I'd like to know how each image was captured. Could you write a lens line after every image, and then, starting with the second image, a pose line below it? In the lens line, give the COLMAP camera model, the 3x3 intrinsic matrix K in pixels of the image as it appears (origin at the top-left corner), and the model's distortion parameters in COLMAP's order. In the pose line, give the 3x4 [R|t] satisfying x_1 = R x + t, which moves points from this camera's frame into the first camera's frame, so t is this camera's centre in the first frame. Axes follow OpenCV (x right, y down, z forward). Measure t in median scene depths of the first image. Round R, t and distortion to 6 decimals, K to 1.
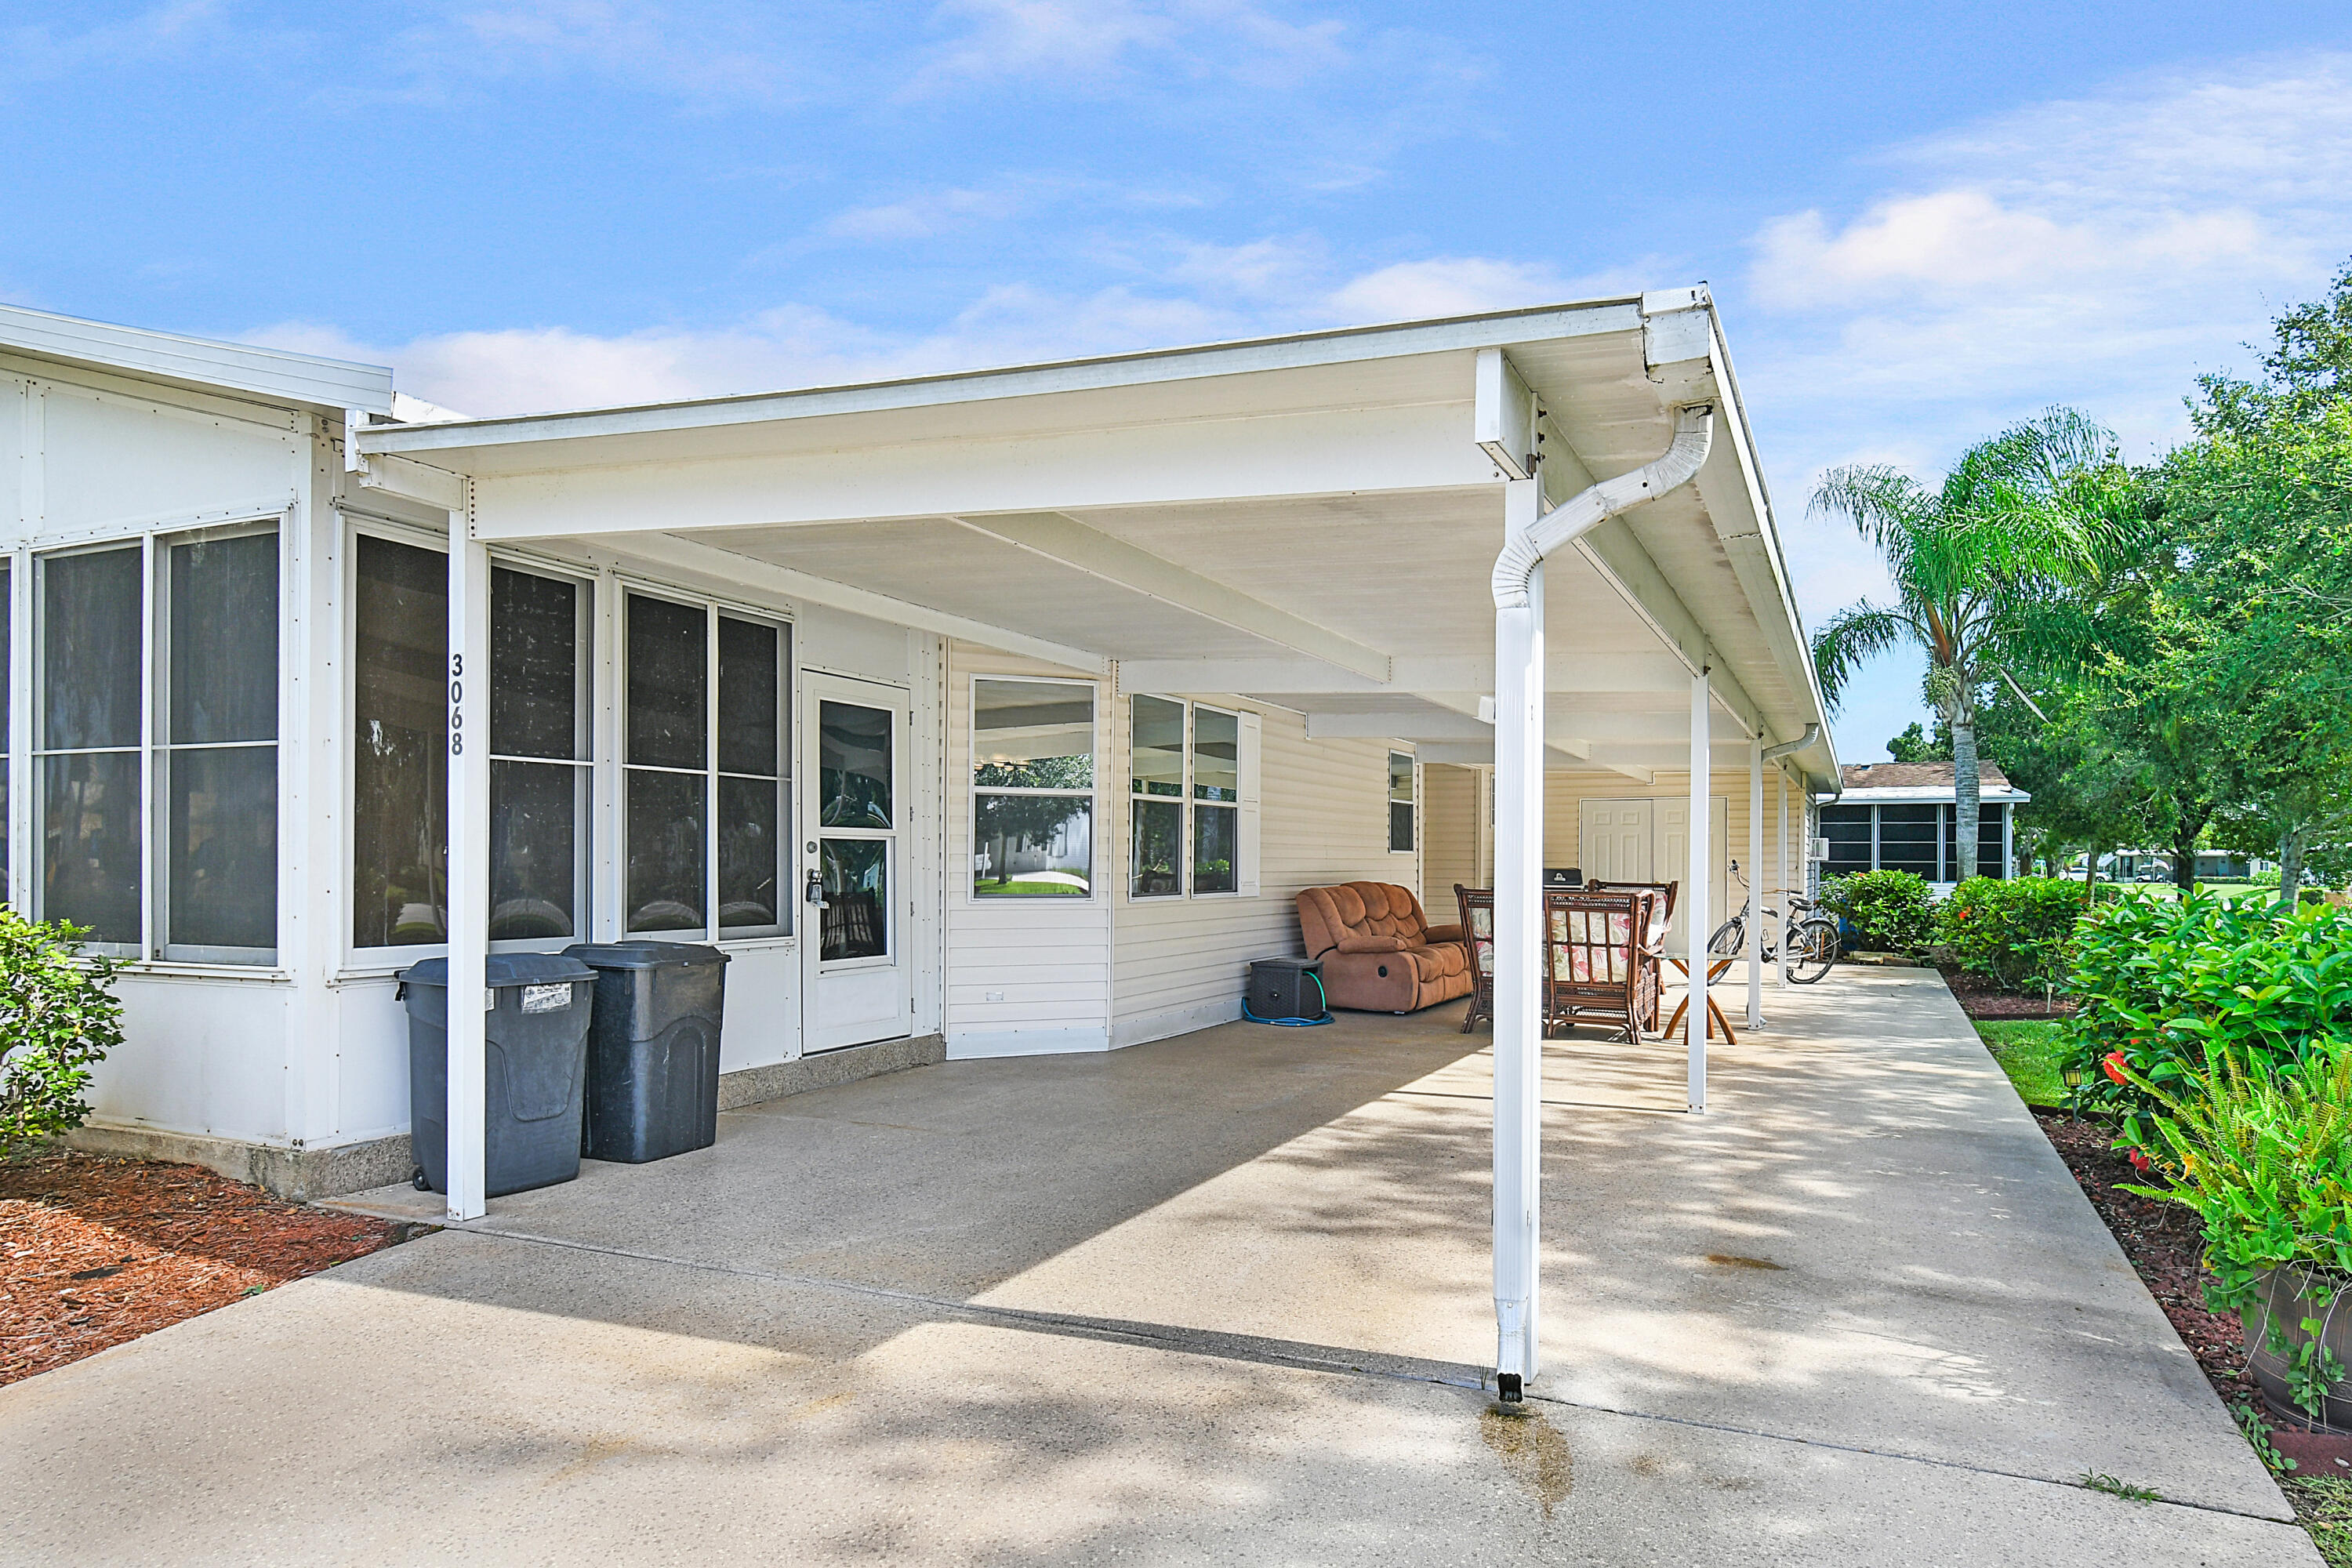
lens RADIAL K [[1331.8, 0, 1285.7], [0, 1331.8, 866.9], [0, 0, 1]] dist [-0.000966, 0.000663]
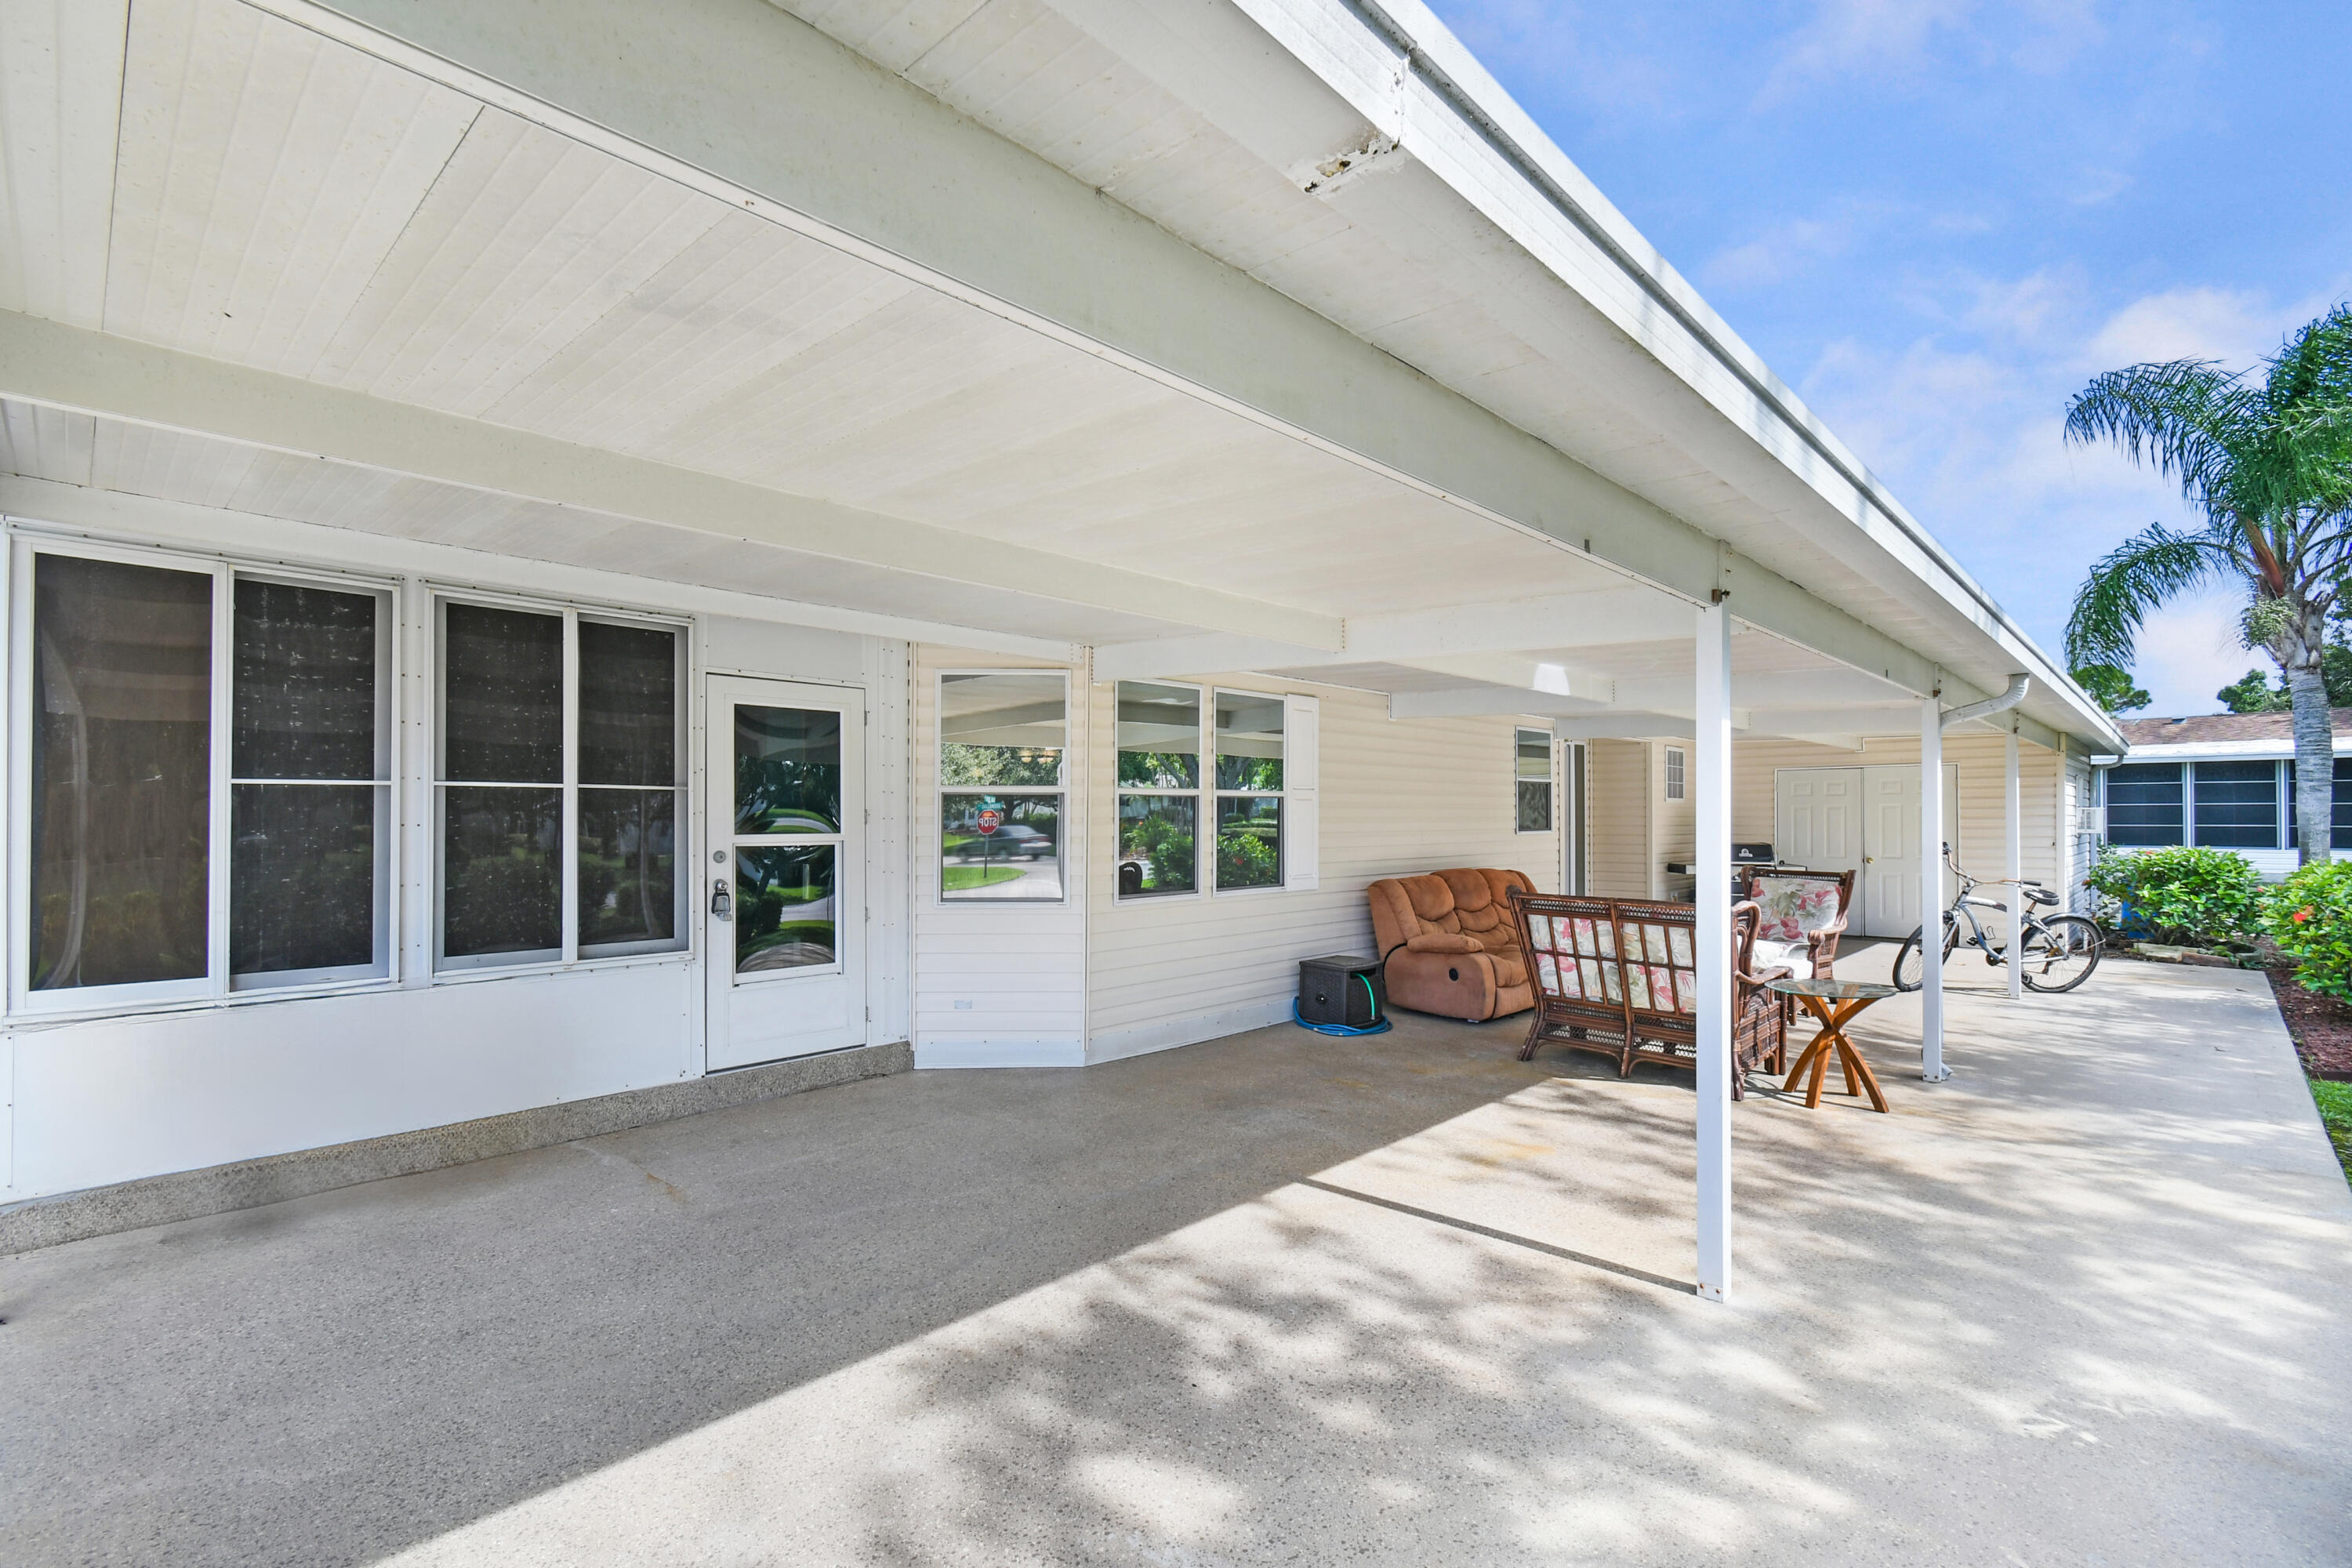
lens RADIAL K [[1059.0, 0, 1181.9], [0, 1059.0, 811.0], [0, 0, 1]] dist [0.003368, -0.001033]
pose [[0.938196, -0.008575, -0.345997, 0.160763], [0.004875, 0.999921, -0.011564, -0.026826], [0.346069, 0.009162, 0.938164, 0.281633]]
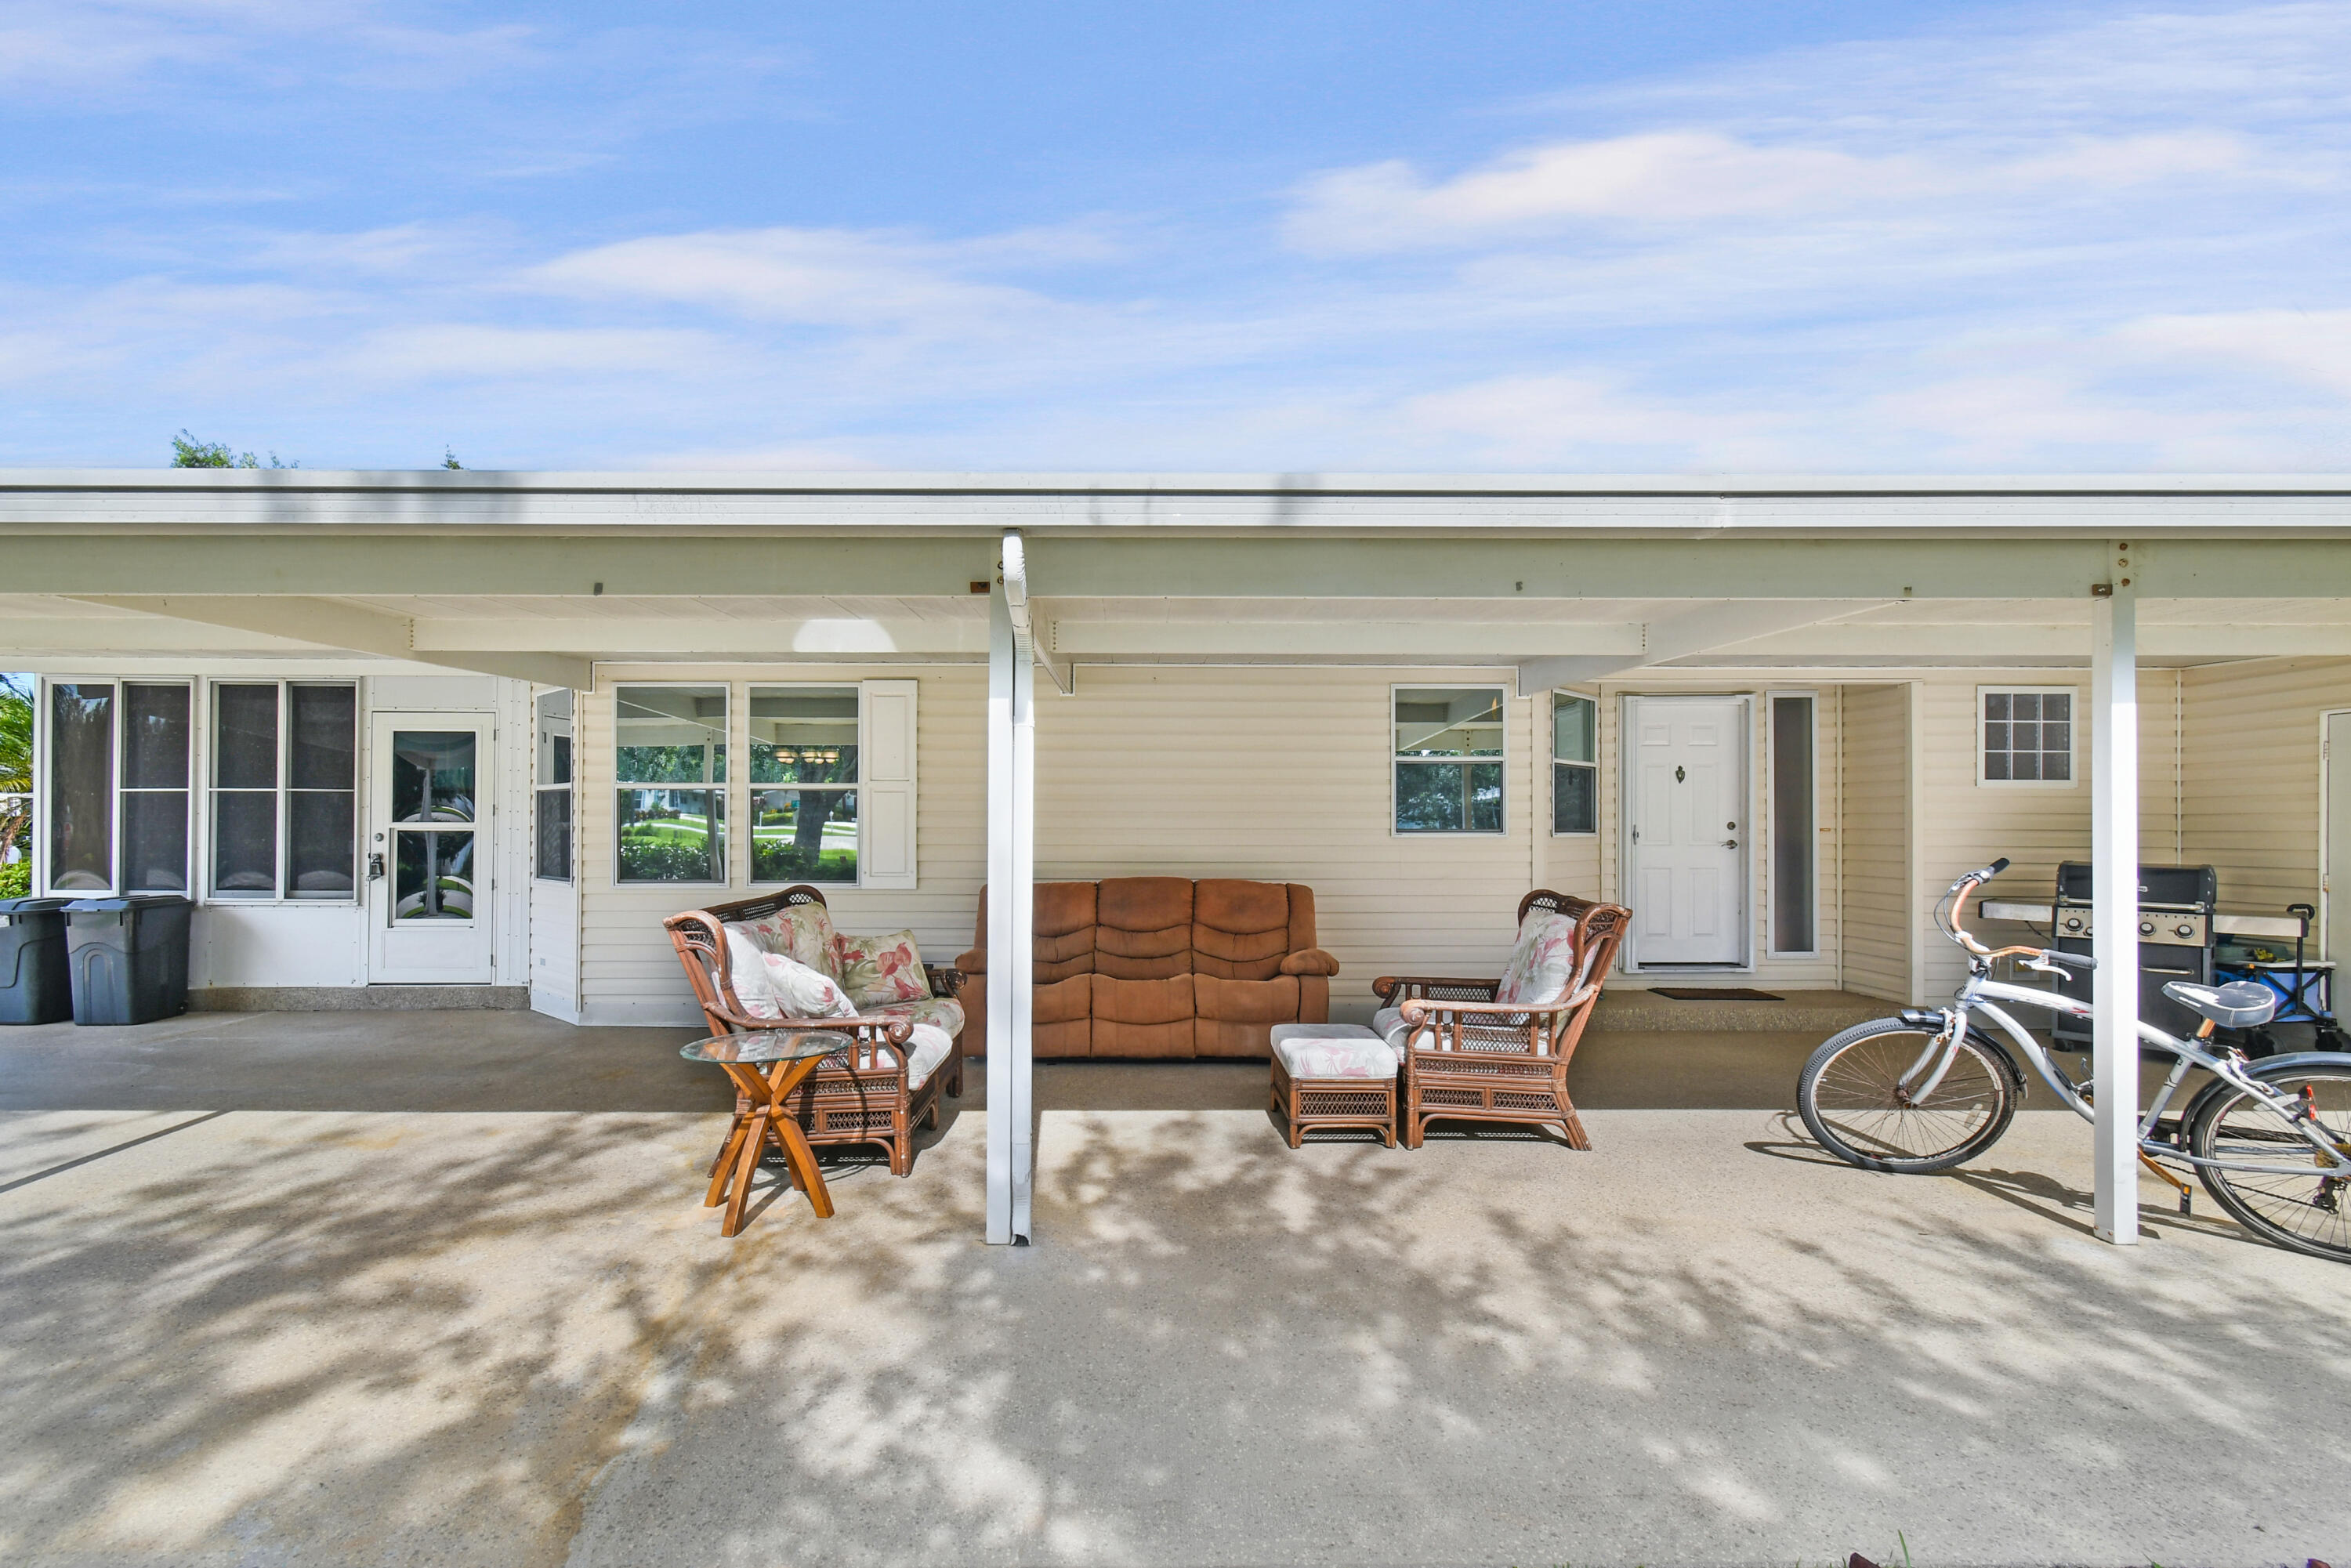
lens RADIAL K [[1089.8, 0, 1170.6], [0, 1089.8, 821.0], [0, 0, 1]] dist [-0.001191, -0.000564]
pose [[0.404023, -0.010916, -0.914684, 0.736891], [-0.004185, 0.999896, -0.013782, -0.013843], [0.914739, 0.009396, 0.403936, 0.928034]]
